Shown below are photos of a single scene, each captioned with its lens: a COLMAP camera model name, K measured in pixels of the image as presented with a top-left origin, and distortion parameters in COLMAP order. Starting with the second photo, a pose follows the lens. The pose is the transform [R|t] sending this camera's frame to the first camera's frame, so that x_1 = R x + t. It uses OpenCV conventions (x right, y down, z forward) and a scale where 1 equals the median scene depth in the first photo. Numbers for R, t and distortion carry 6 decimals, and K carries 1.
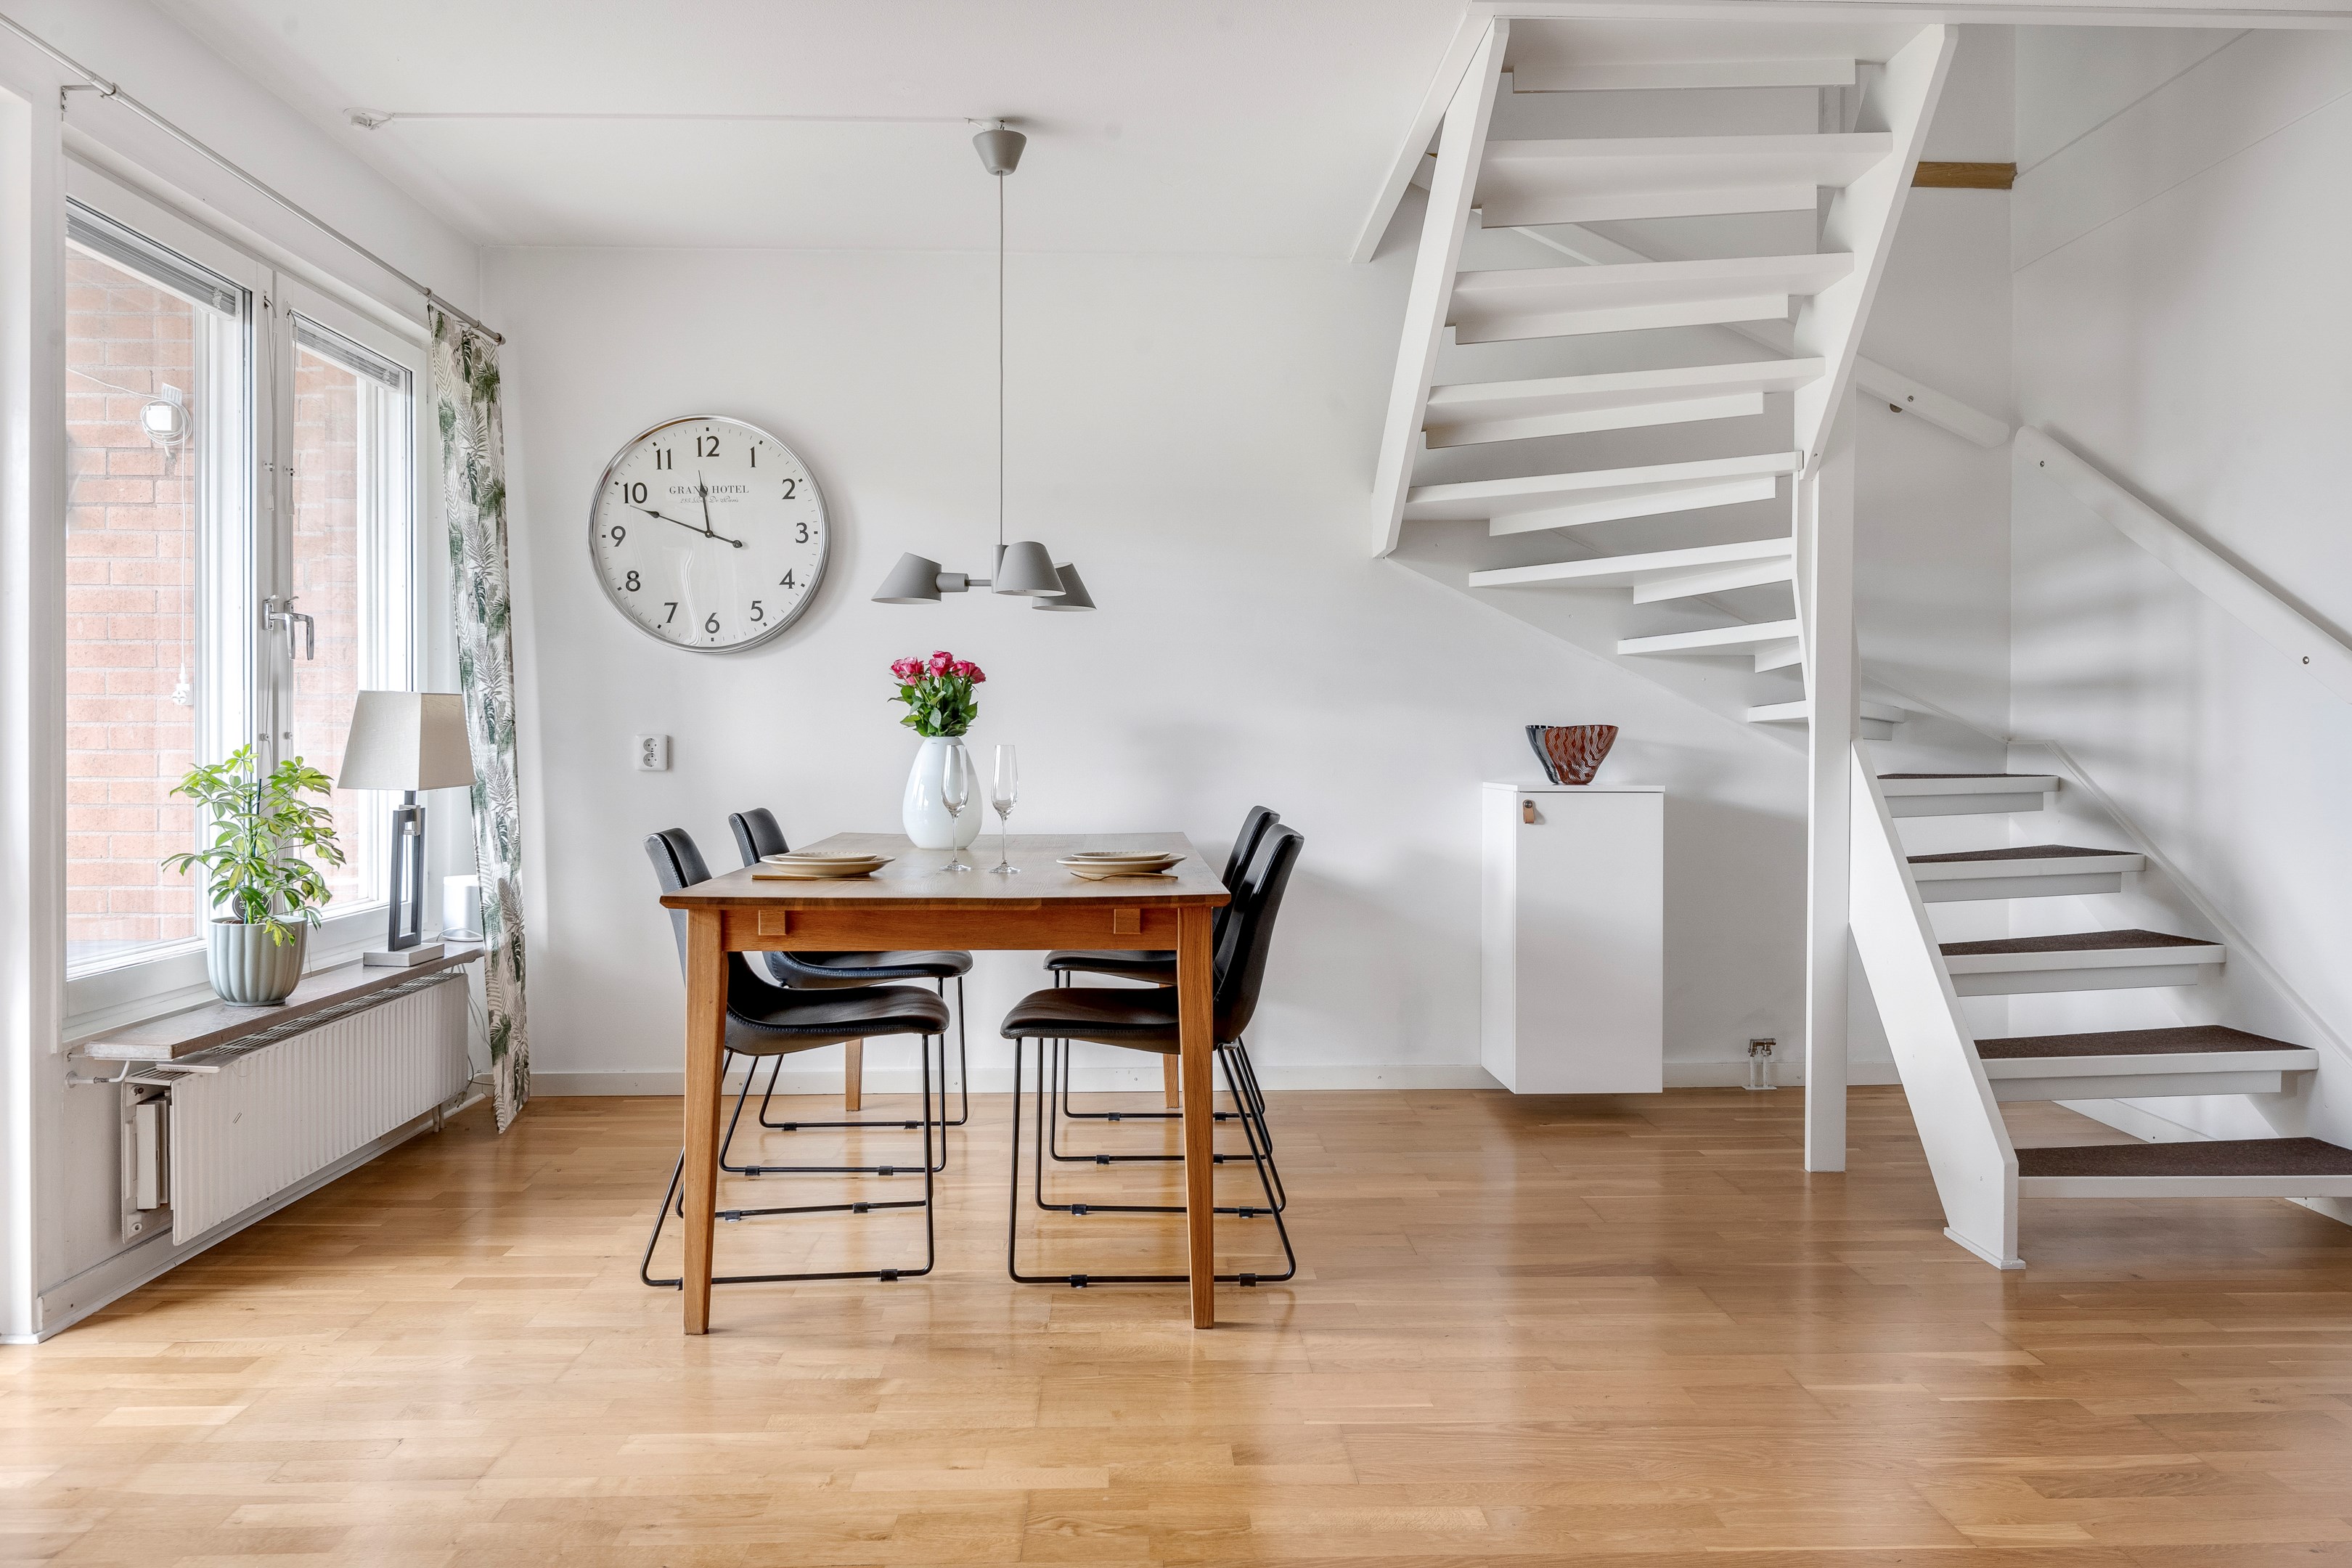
lens RADIAL K [[1619.1, 0, 1164.0], [0, 1619.1, 754.0], [0, 0, 1]] dist [0.022402, -0.000034]
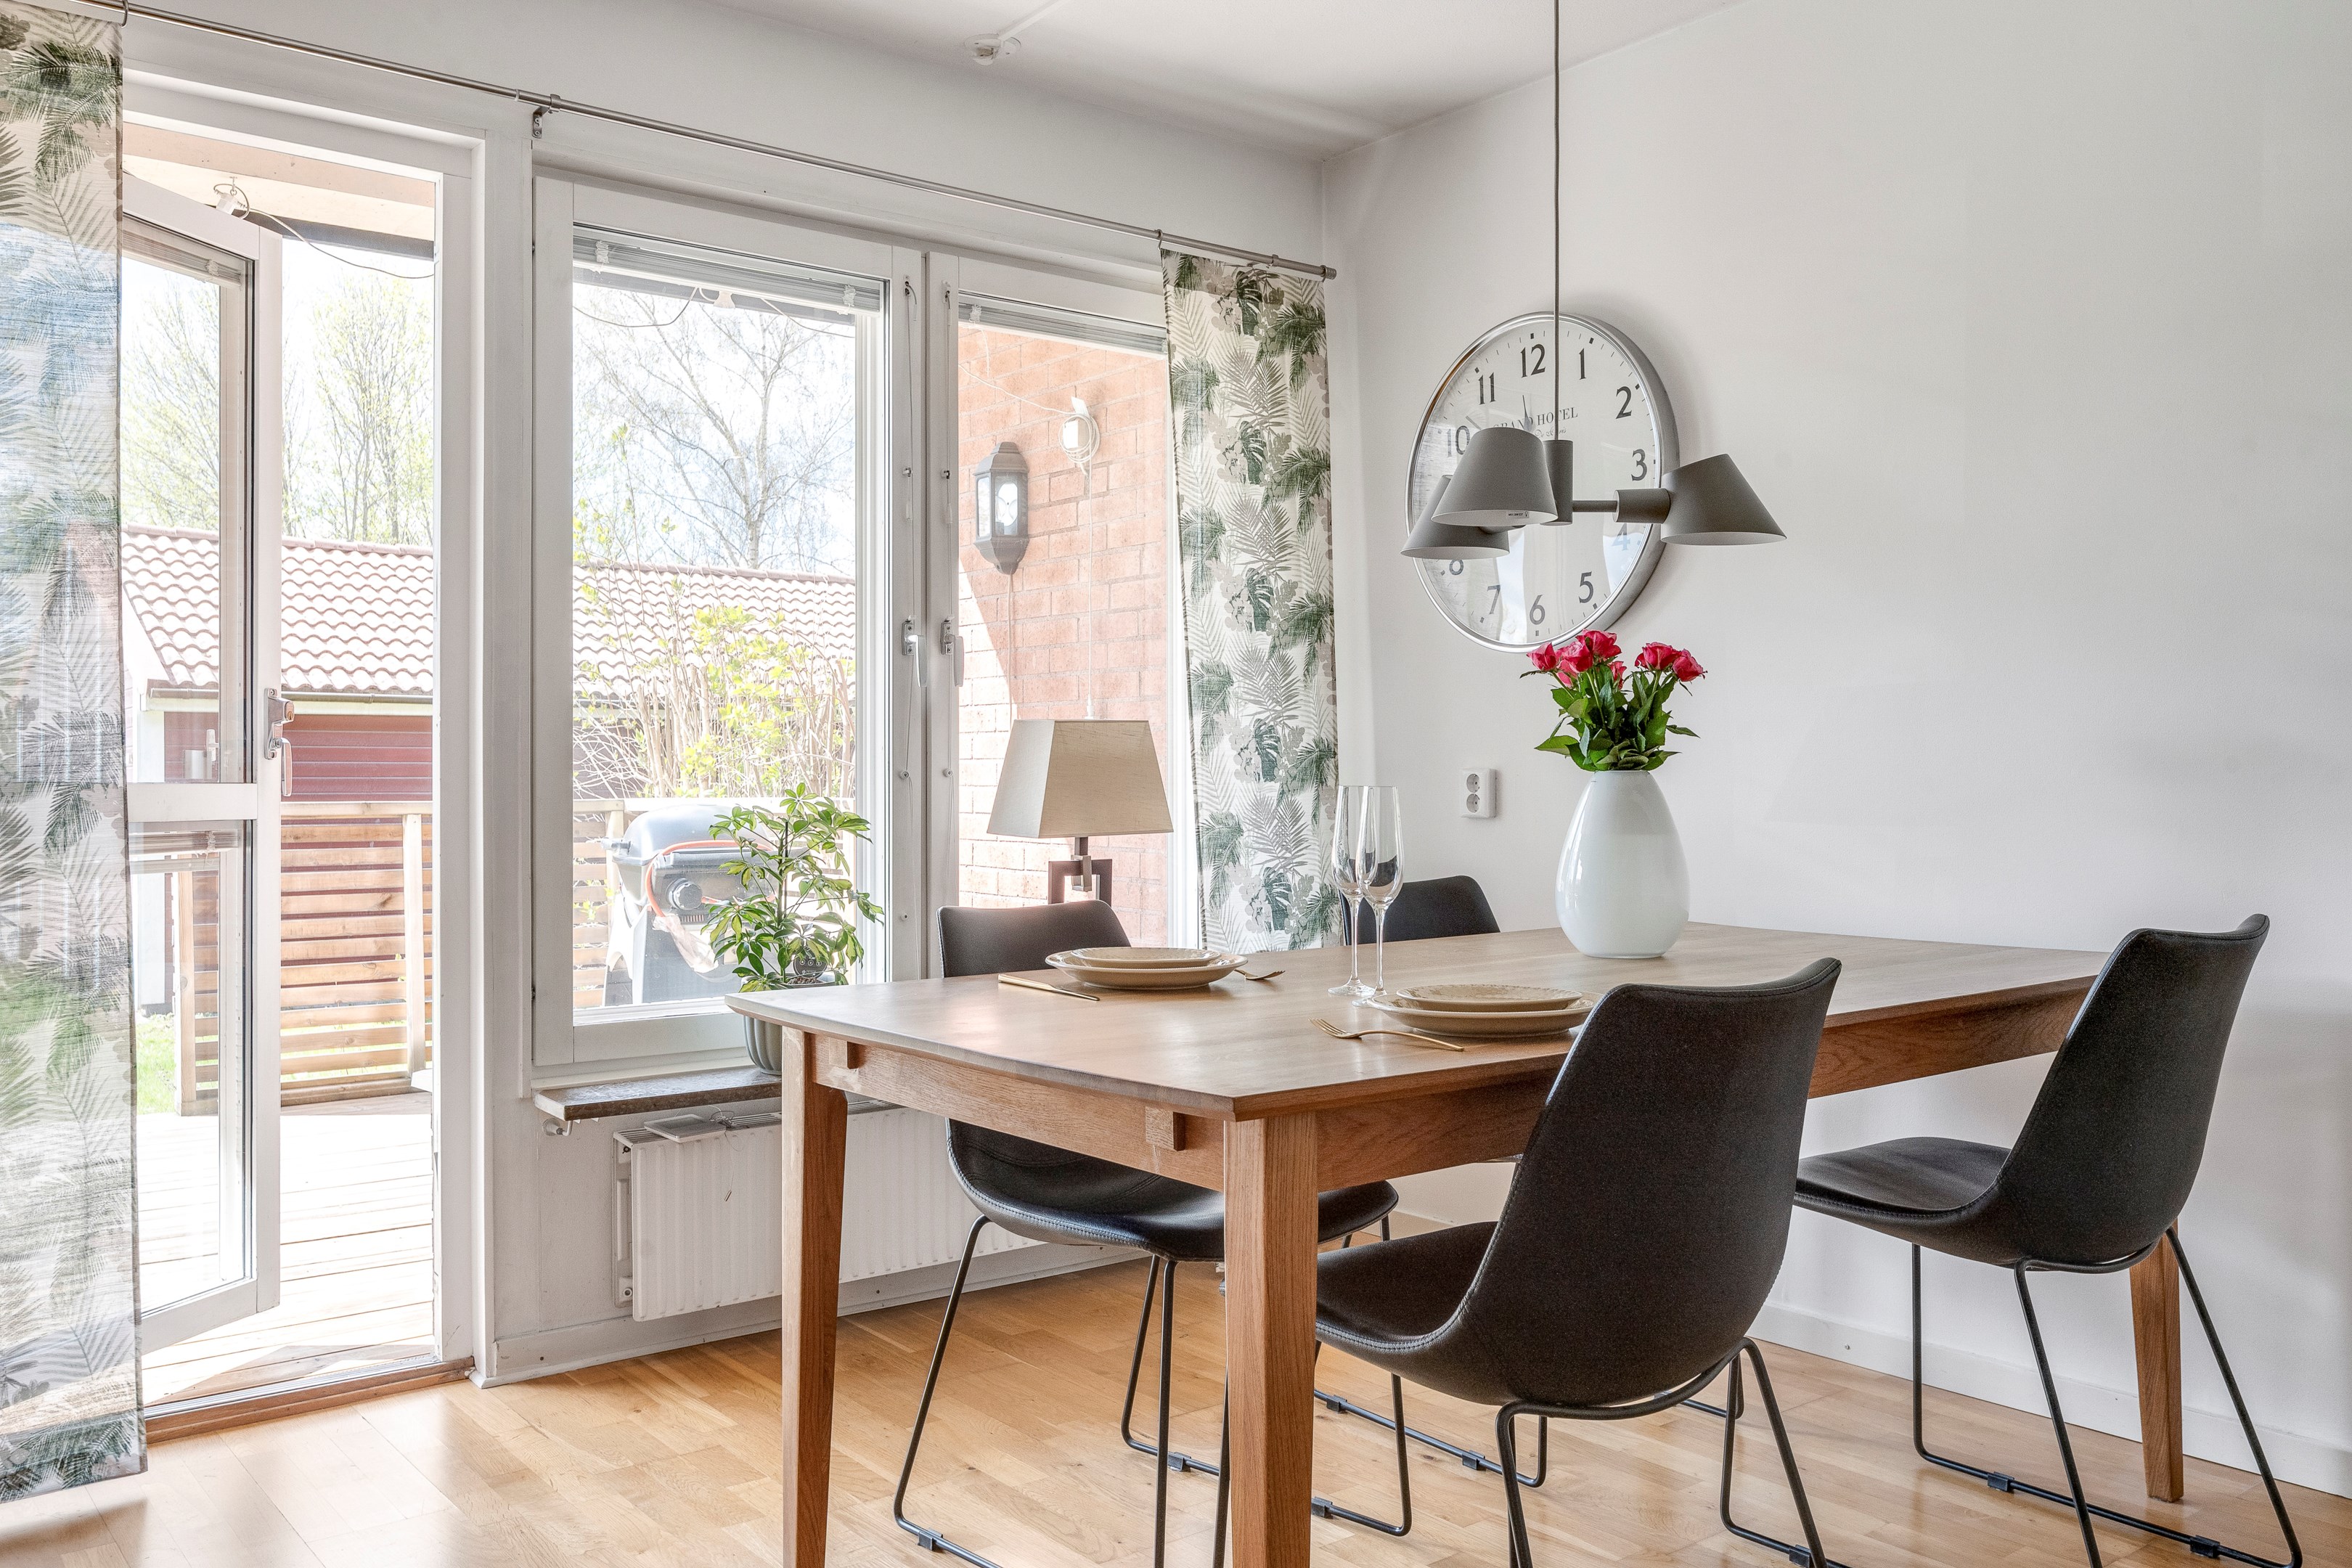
lens RADIAL K [[1898.7, 0, 1173.2], [0, 1898.7, 778.8], [0, 0, 1]] dist [0.025040, 0.005997]
pose [[0.600498, 0.000023, -0.799627, 0.304223], [-0.005299, 0.999978, -0.003950, -0.003556], [0.799609, 0.006609, 0.600485, 0.402489]]
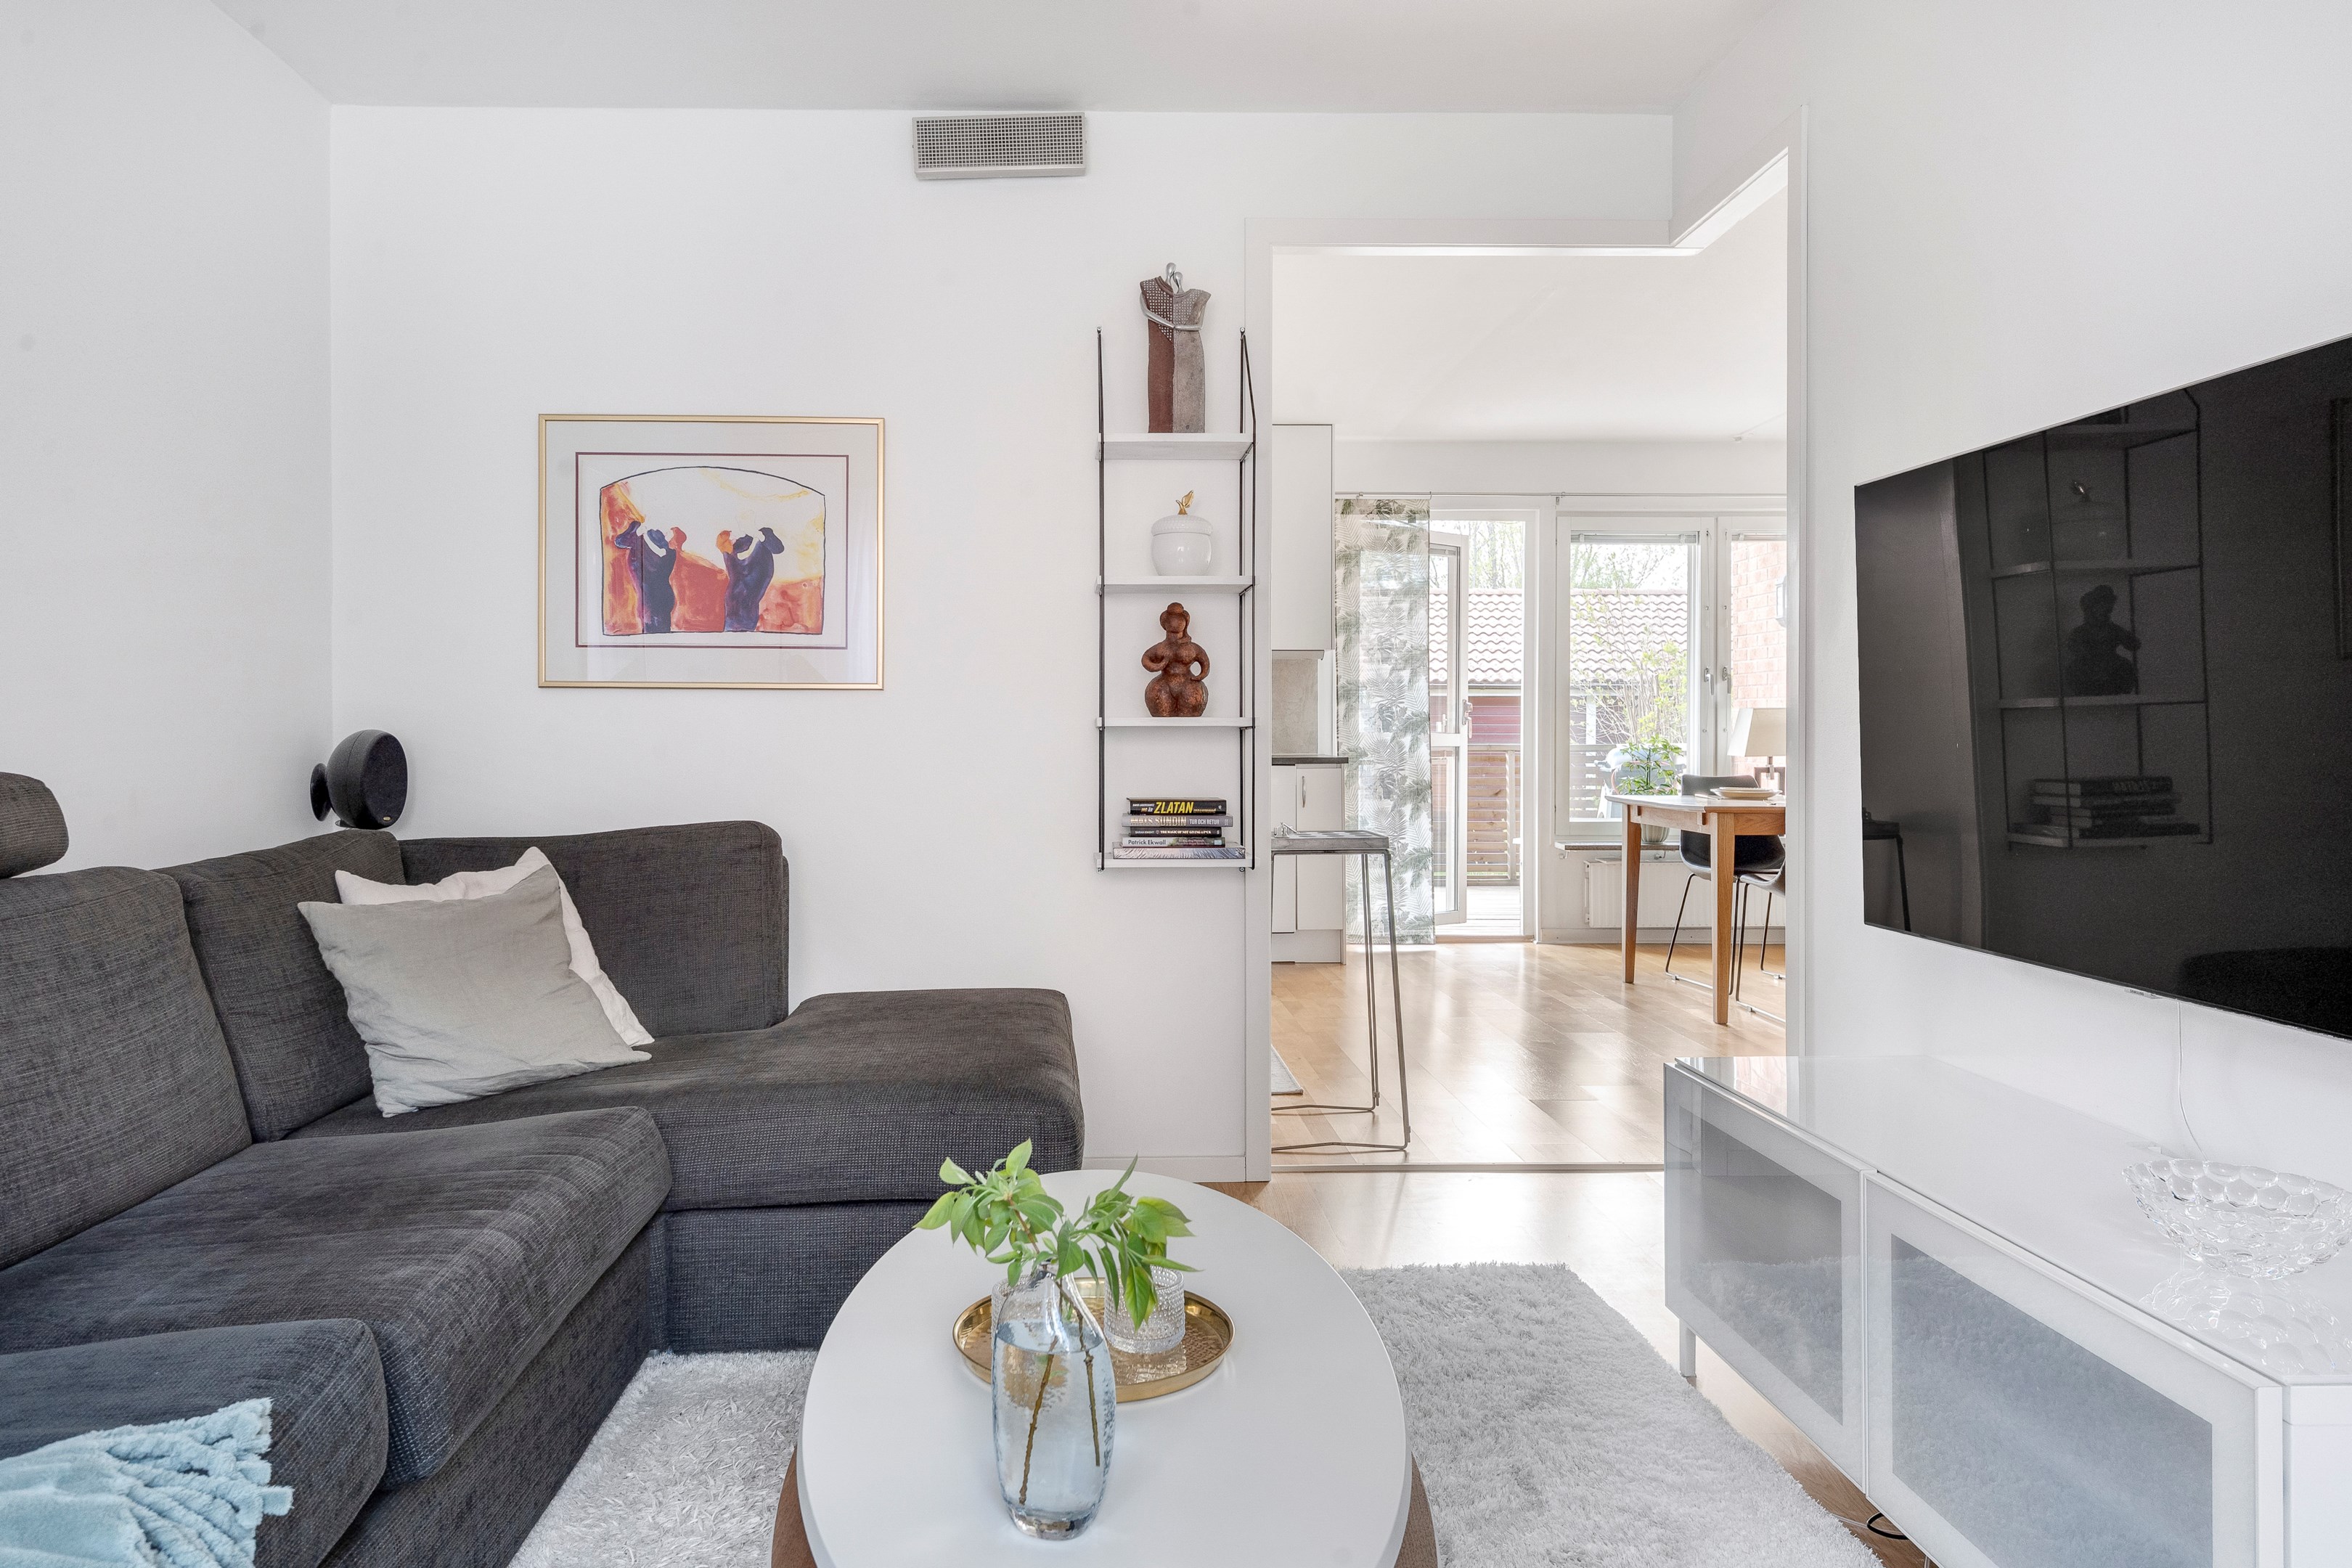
lens RADIAL K [[1487.8, 0, 1105.2], [0, 1487.8, 727.9], [0, 0, 1]] dist [-0.003272, 0.000479]
pose [[0.002330, -0.005400, -0.999983, 1.188729], [-0.010355, 0.999932, -0.005424, 0.004223], [0.999944, 0.010367, 0.002274, 0.152466]]
